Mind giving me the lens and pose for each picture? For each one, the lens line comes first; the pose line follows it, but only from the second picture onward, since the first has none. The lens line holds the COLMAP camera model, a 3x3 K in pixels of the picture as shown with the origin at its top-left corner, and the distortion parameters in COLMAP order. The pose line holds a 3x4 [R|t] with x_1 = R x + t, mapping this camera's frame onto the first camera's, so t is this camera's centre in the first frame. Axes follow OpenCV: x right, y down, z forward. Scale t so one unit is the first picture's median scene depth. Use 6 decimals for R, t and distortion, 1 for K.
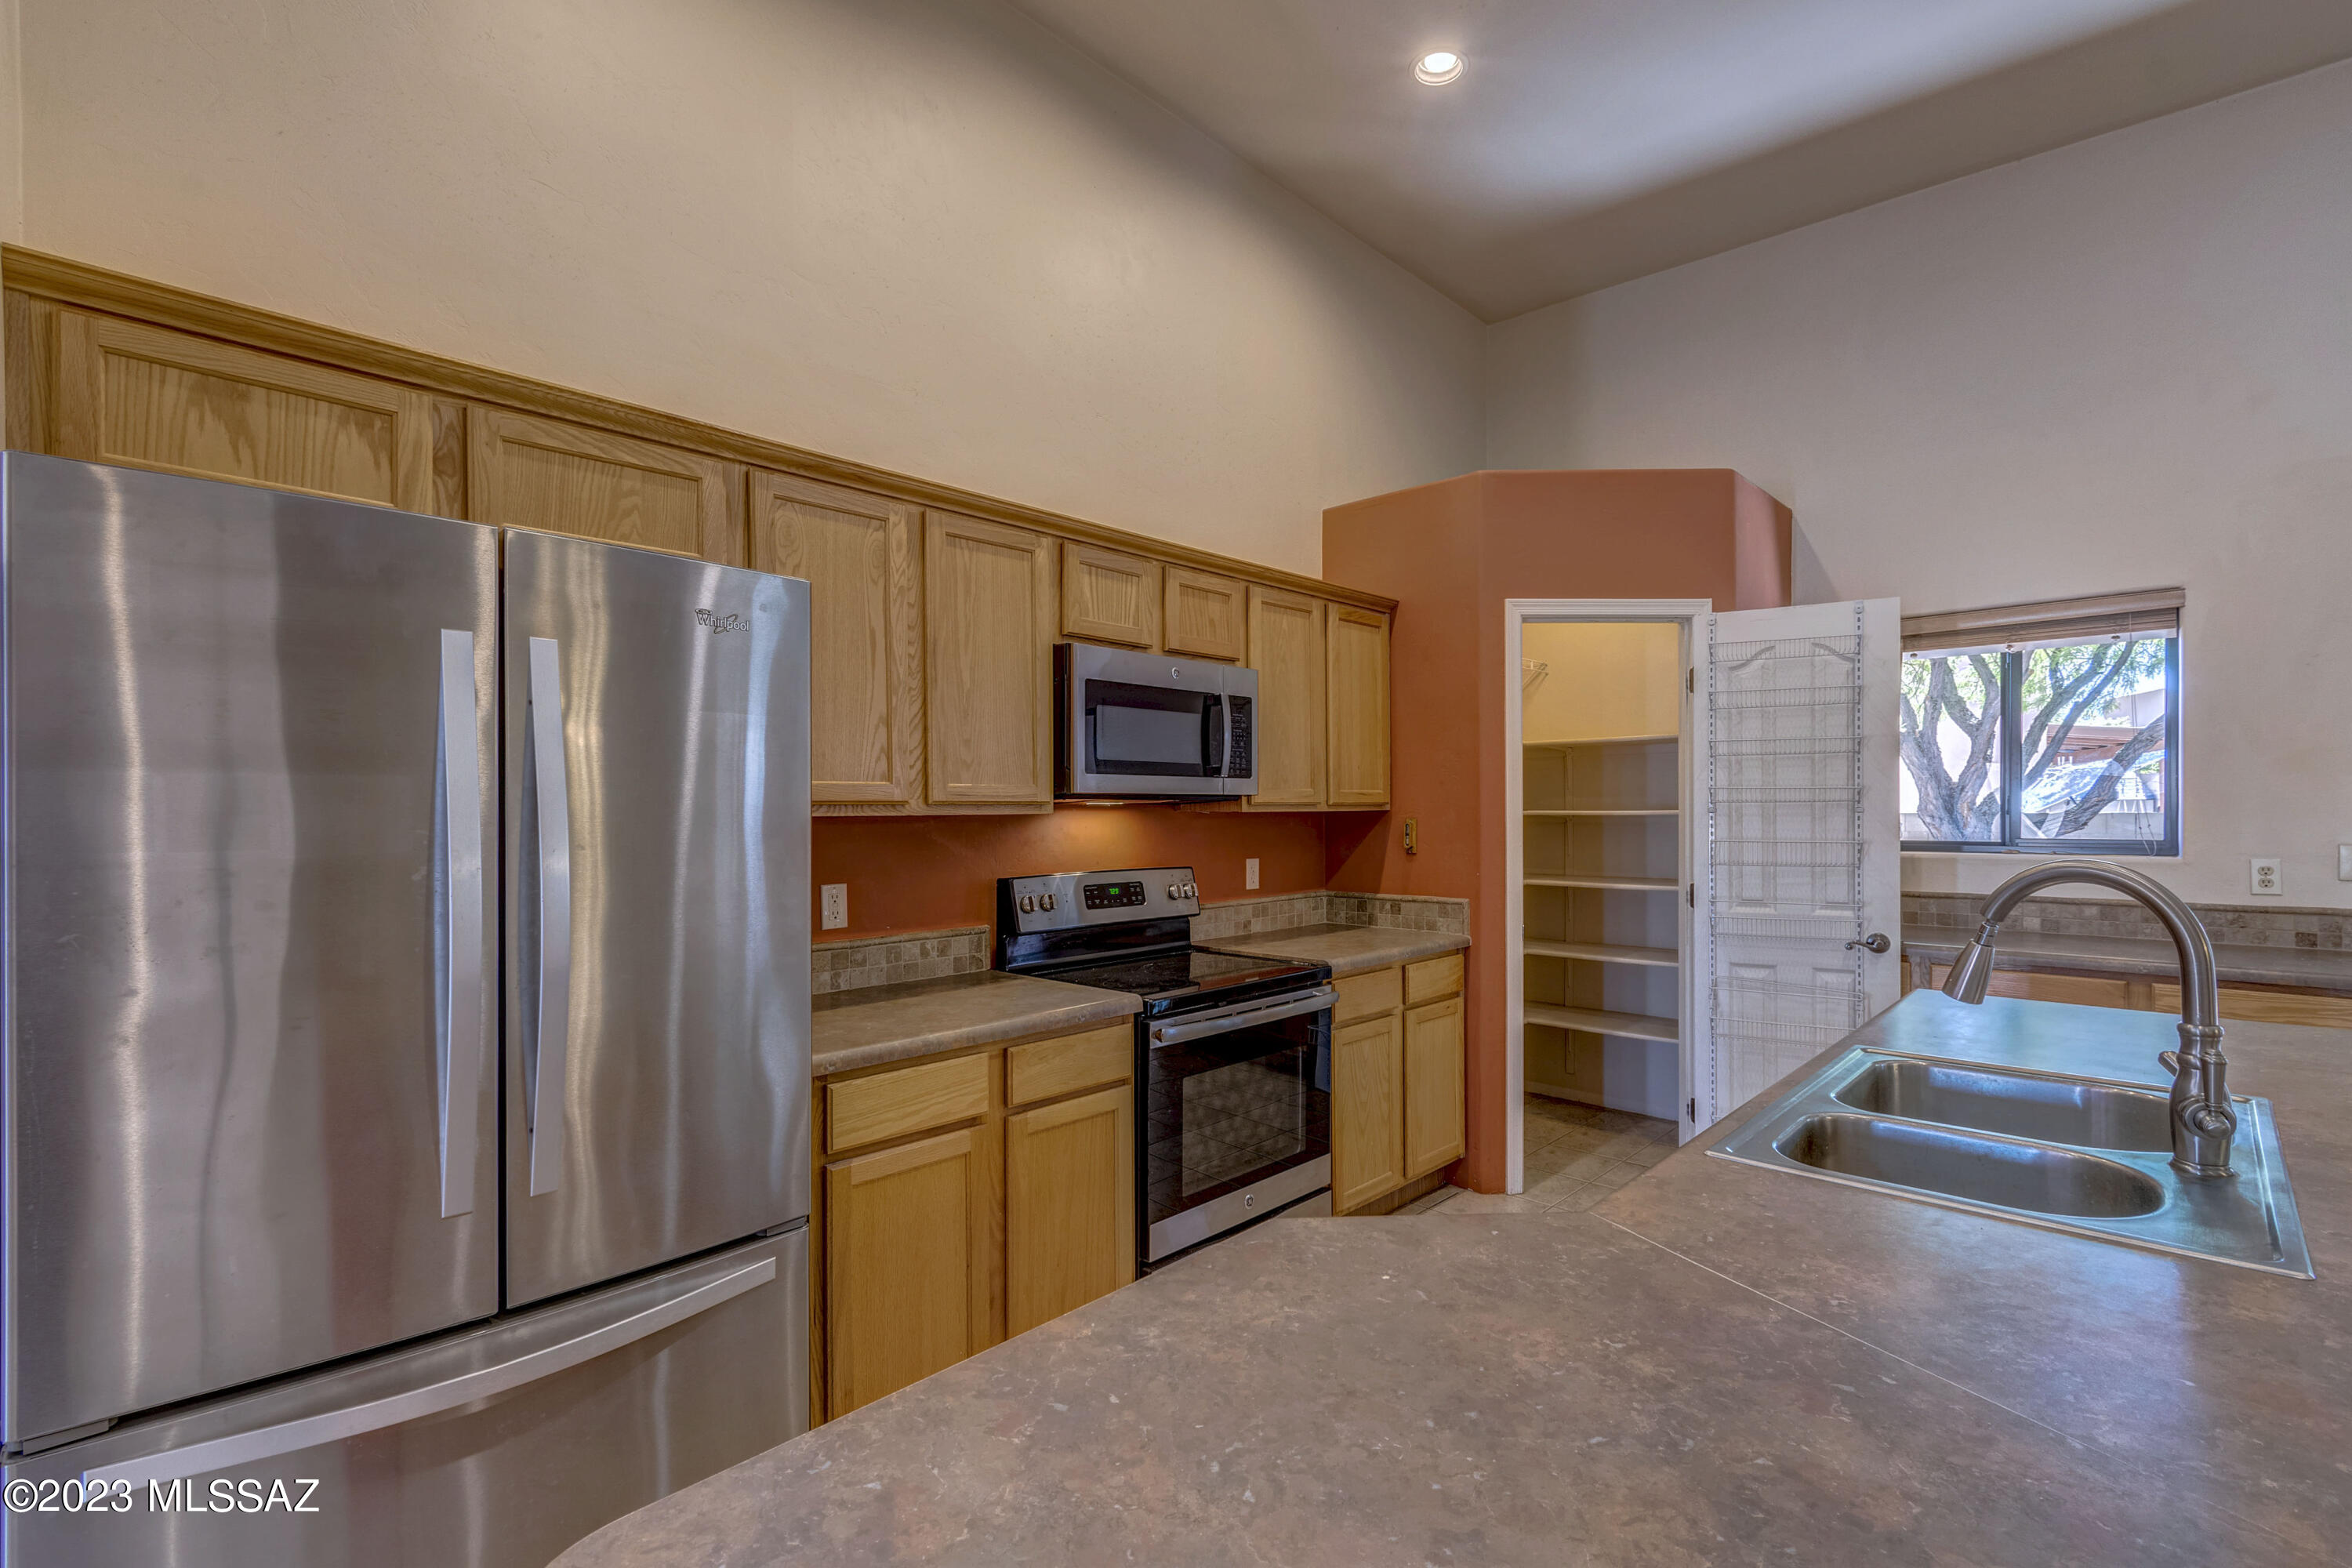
lens RADIAL K [[1049.8, 0, 1208.0], [0, 1049.8, 817.4], [0, 0, 1]] dist [0.001840, 0.000361]
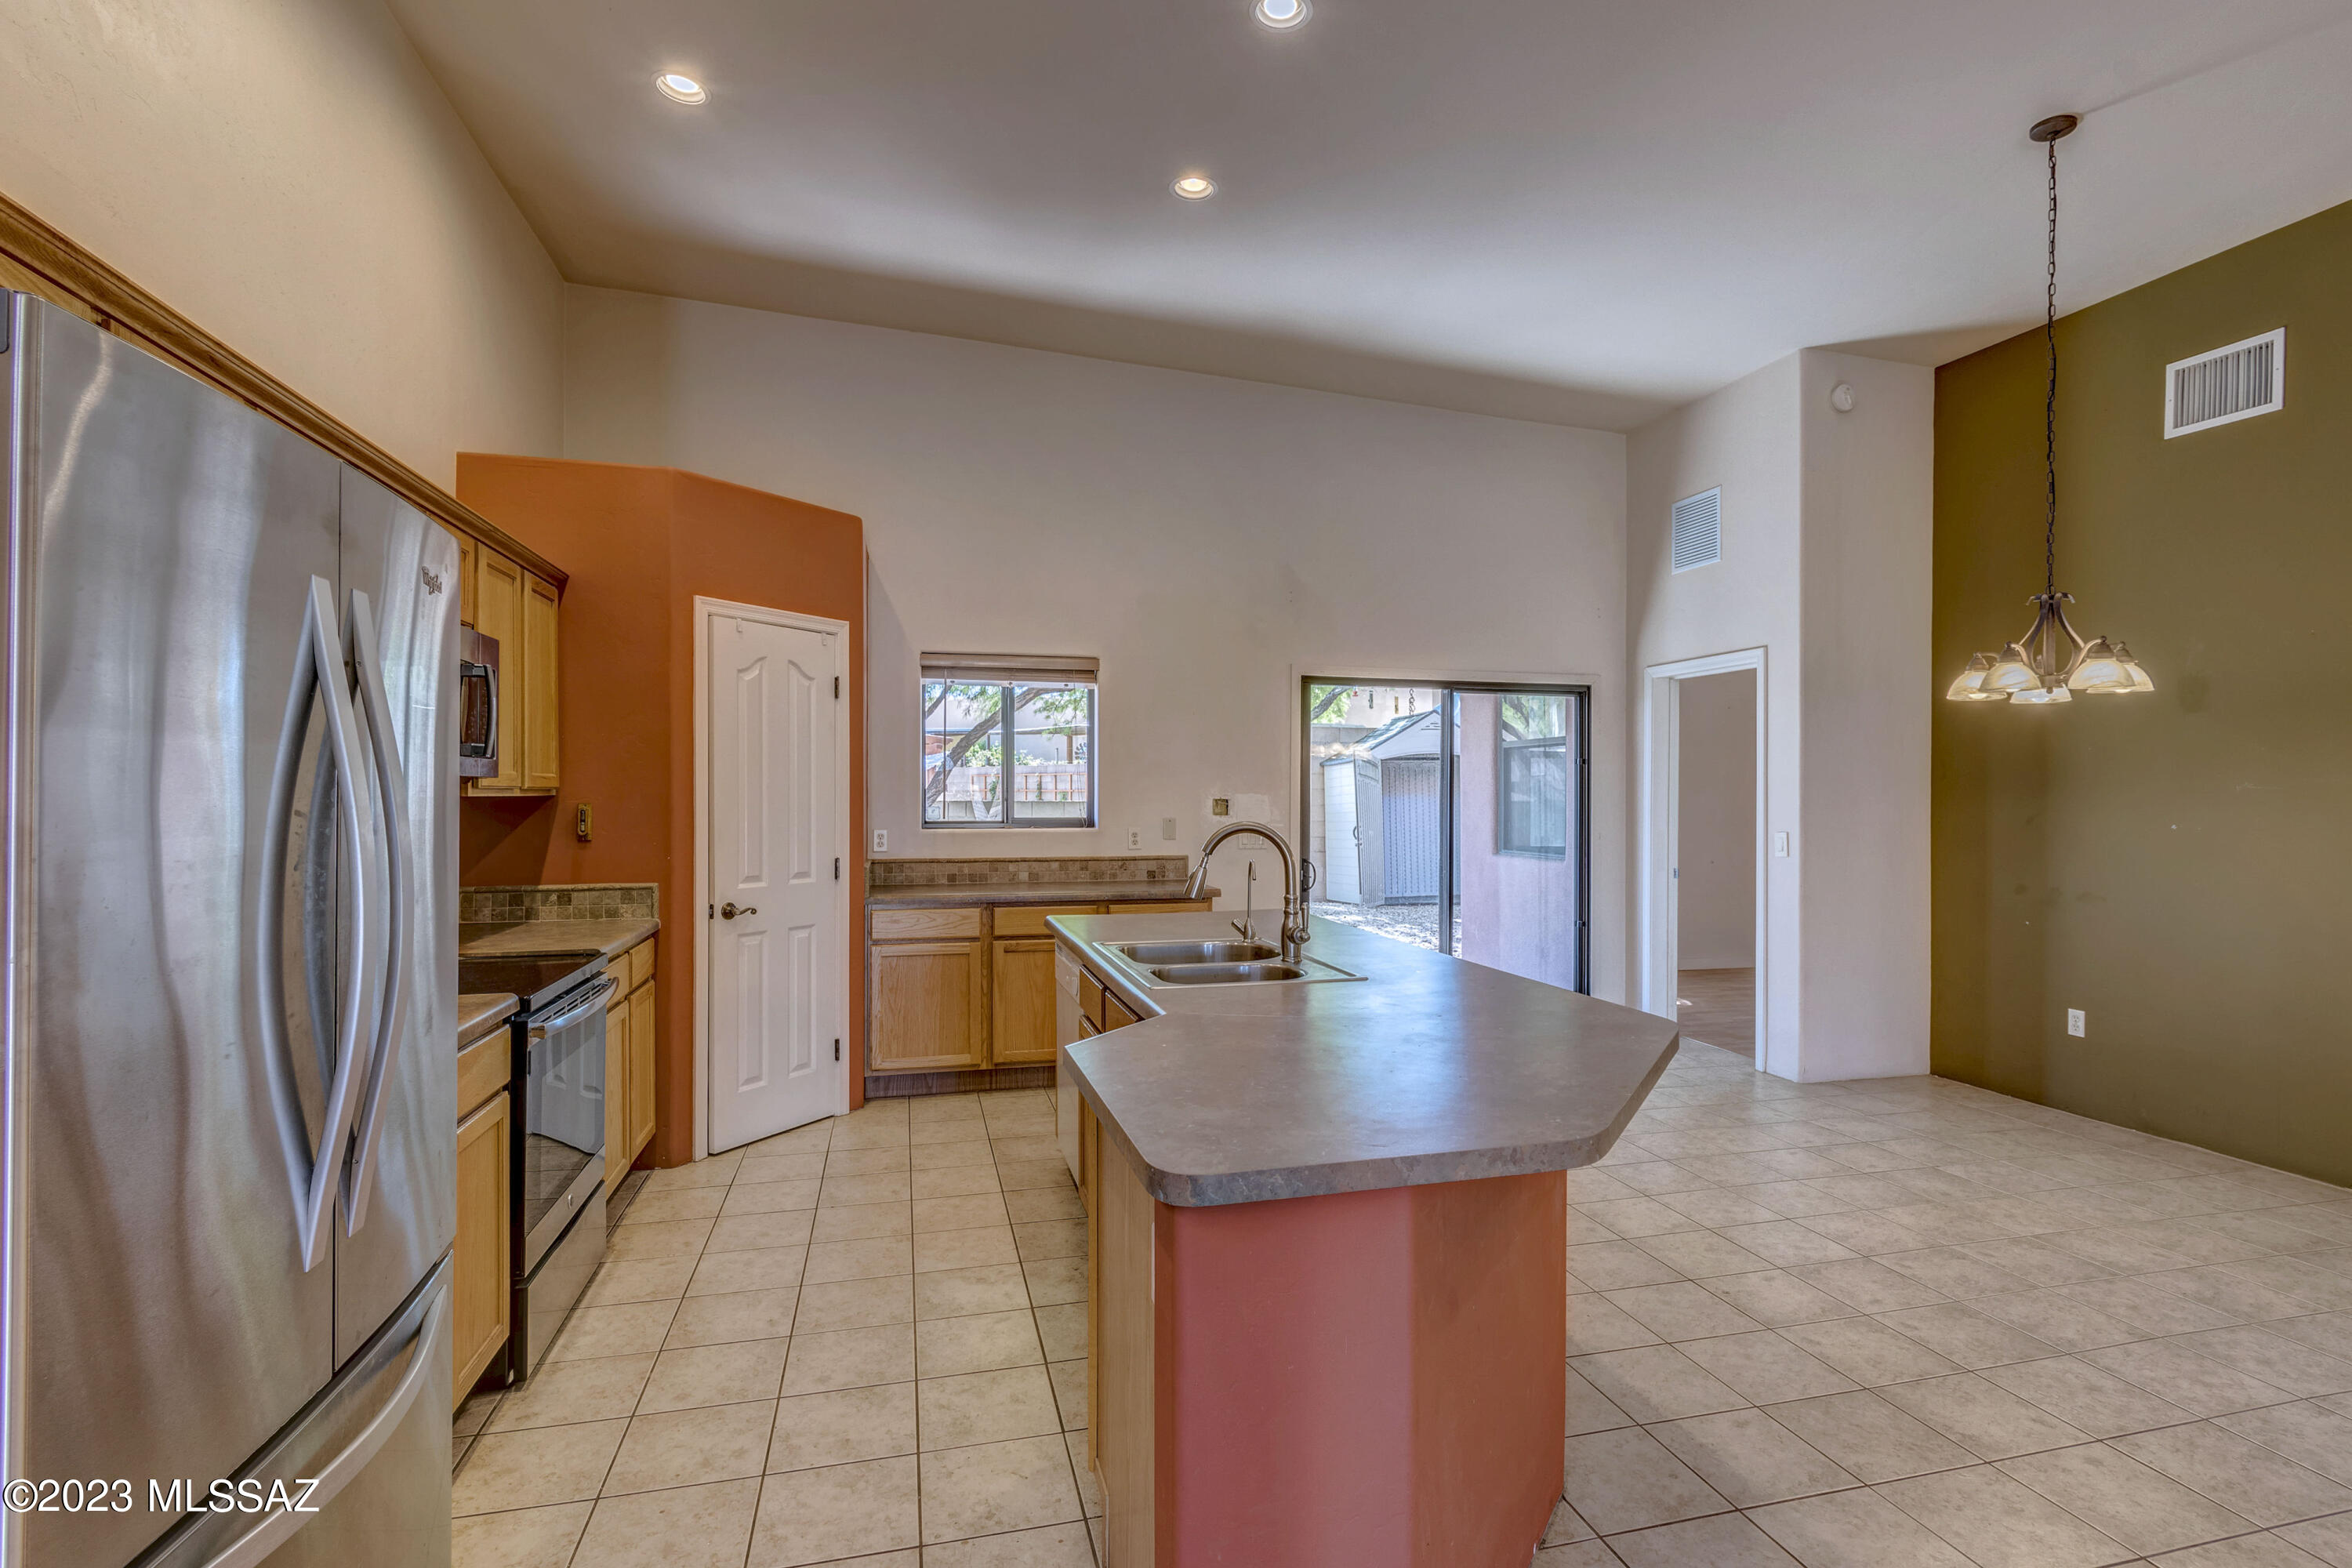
lens RADIAL K [[1128.0, 0, 1208.7], [0, 1128.0, 797.1], [0, 0, 1]] dist [0.009535, -0.007878]
pose [[0.522055, 0.004711, 0.852899, -0.430513], [0.002441, 0.999972, -0.007018, 0.003514], [-0.852908, 0.005745, 0.522029, -0.032315]]
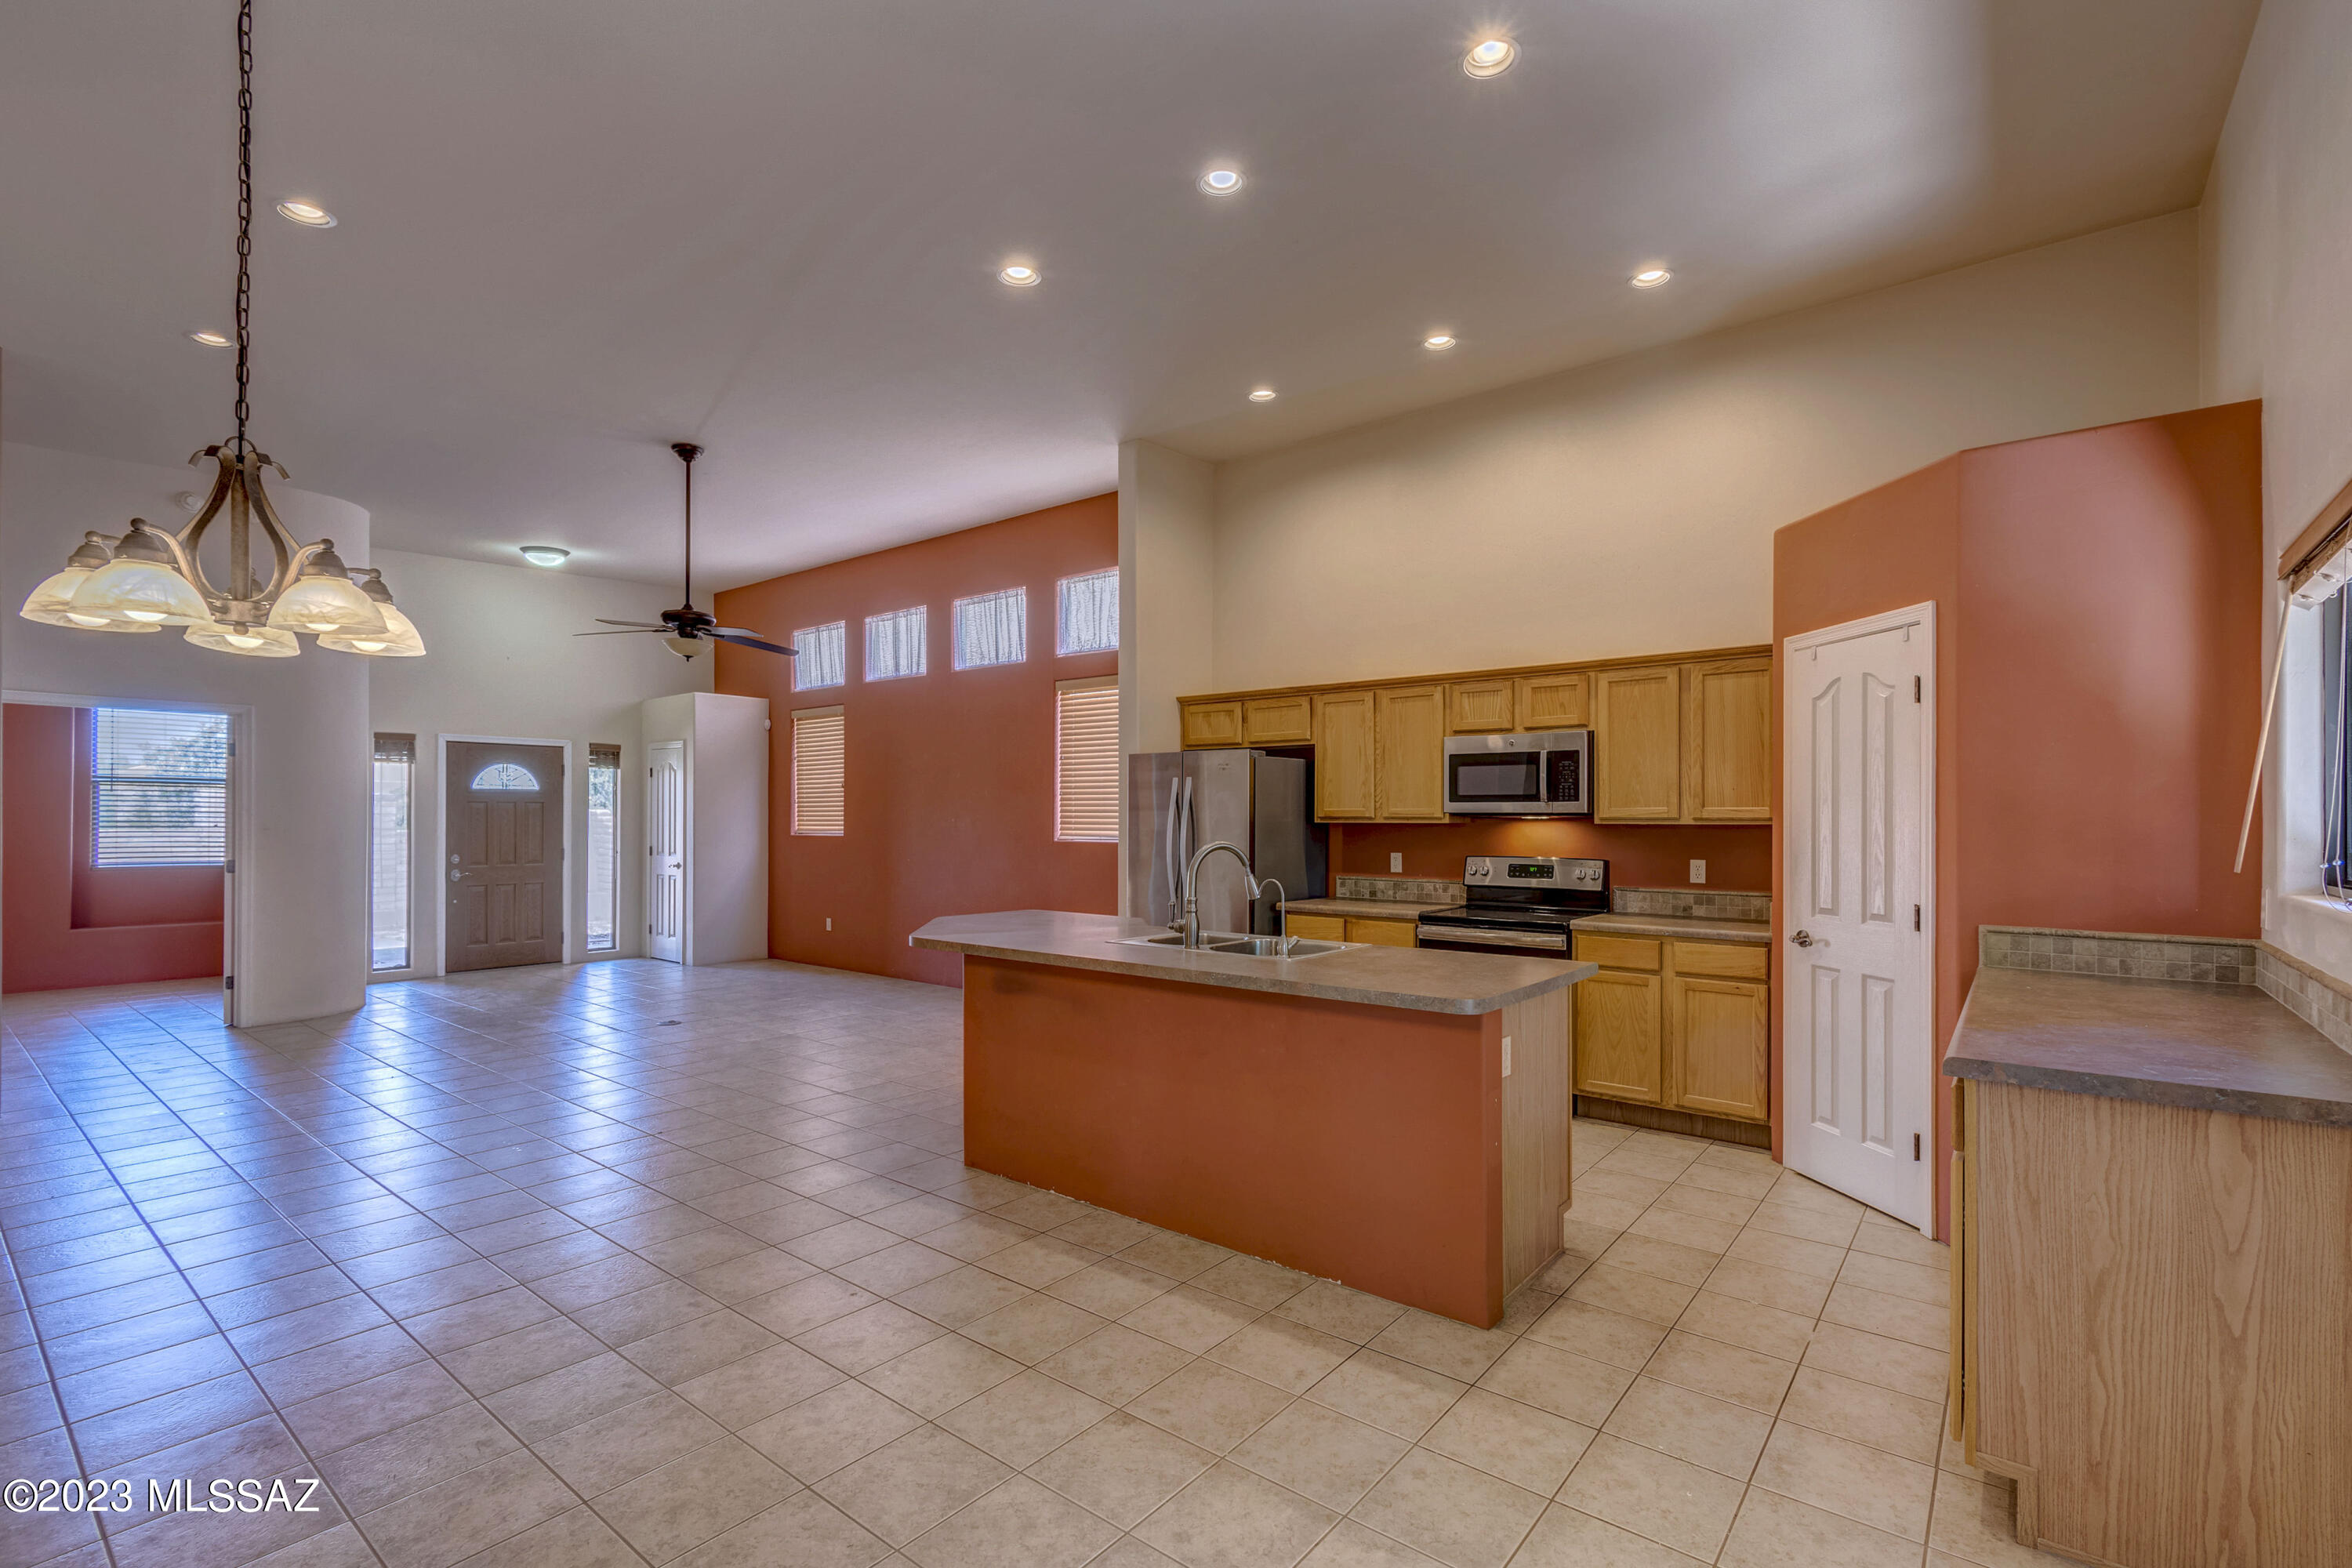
lens RADIAL K [[1049.8, 0, 1208.0], [0, 1049.8, 817.4], [0, 0, 1]] dist [0.001840, 0.000361]
pose [[0.093321, 0.002877, -0.995632, 1.398482], [-0.013482, 0.999908, 0.001626, -0.008188], [0.995545, 0.013272, 0.093351, 0.286165]]
